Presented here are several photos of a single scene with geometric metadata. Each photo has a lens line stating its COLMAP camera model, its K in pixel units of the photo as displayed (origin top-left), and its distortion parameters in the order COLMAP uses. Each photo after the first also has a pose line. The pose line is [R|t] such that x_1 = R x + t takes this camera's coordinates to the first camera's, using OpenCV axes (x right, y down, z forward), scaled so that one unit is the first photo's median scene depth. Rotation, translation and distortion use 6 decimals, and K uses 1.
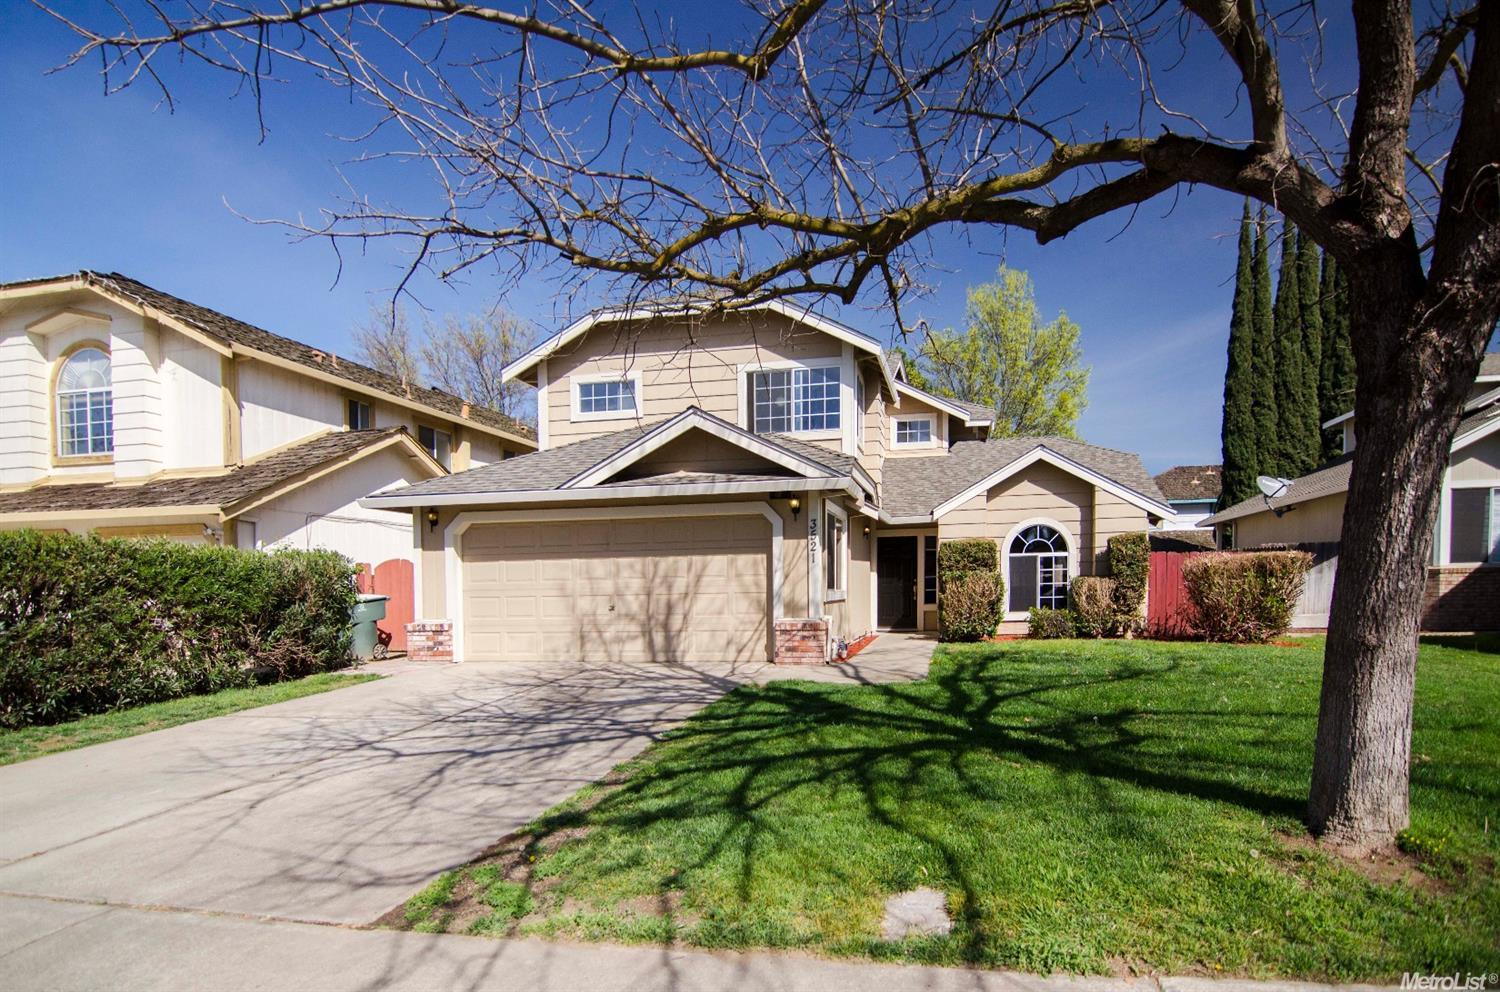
lens RADIAL K [[728.8, 0, 769.9], [0, 728.8, 613.2], [0, 0, 1]] dist [0.002397, -0.002667]
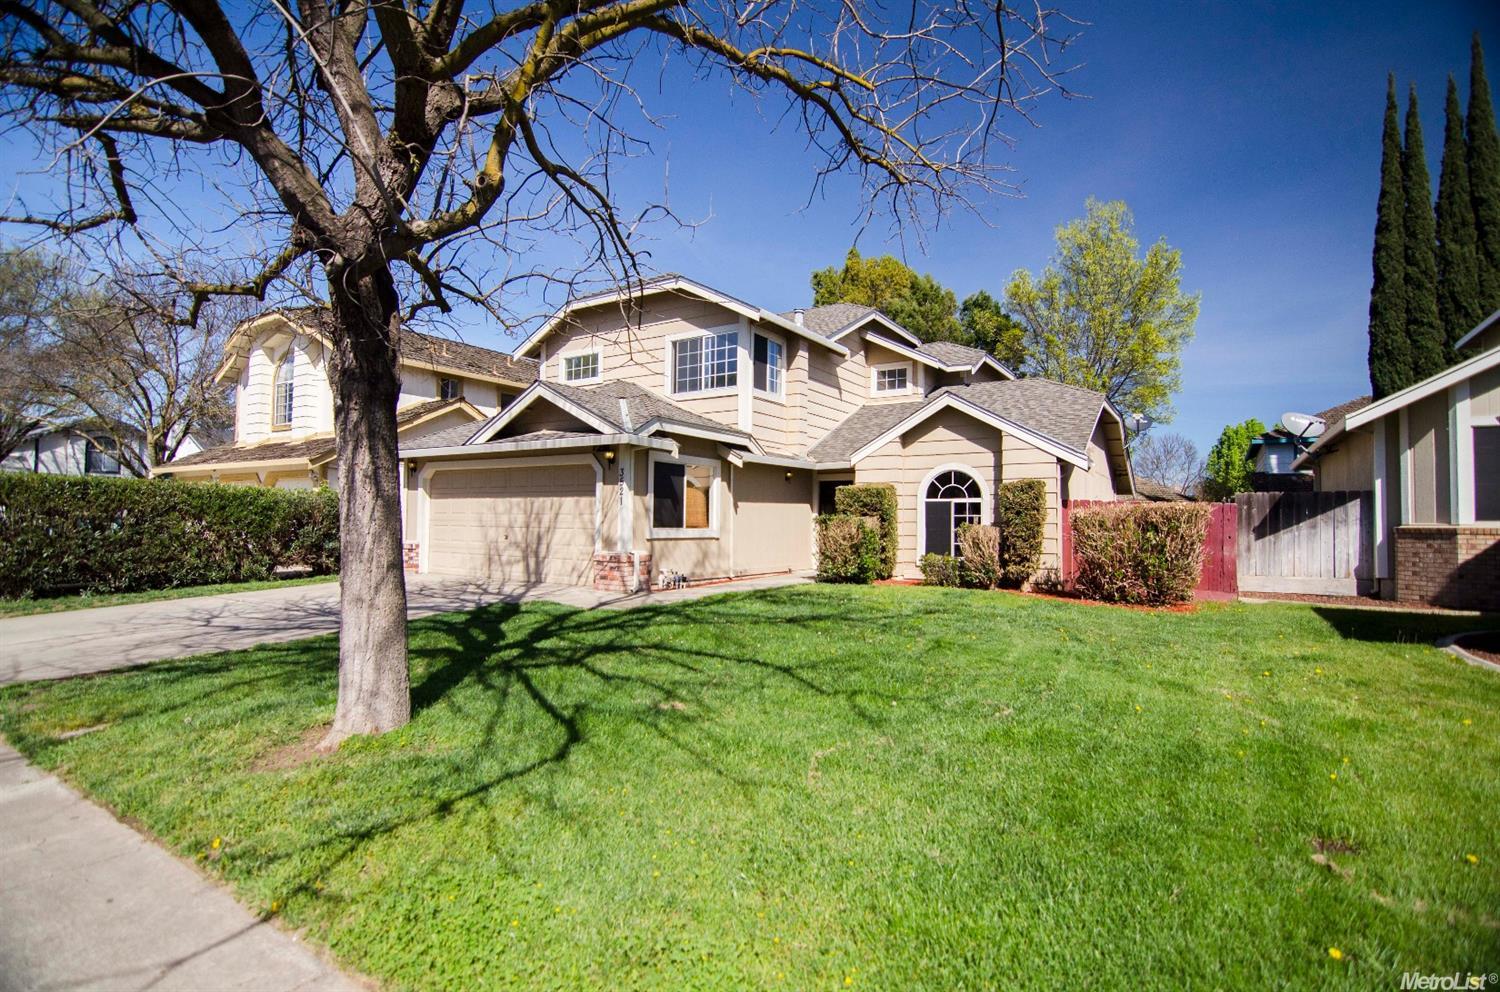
lens RADIAL K [[694.0, 0, 744.7], [0, 694.0, 495.1], [0, 0, 1]] dist [-0.003862, -0.001498]
pose [[0.927882, 0.015513, -0.372551, 0.496079], [-0.042887, 0.996943, -0.065303, -0.015310], [0.370399, 0.076571, 0.925711, 0.025160]]
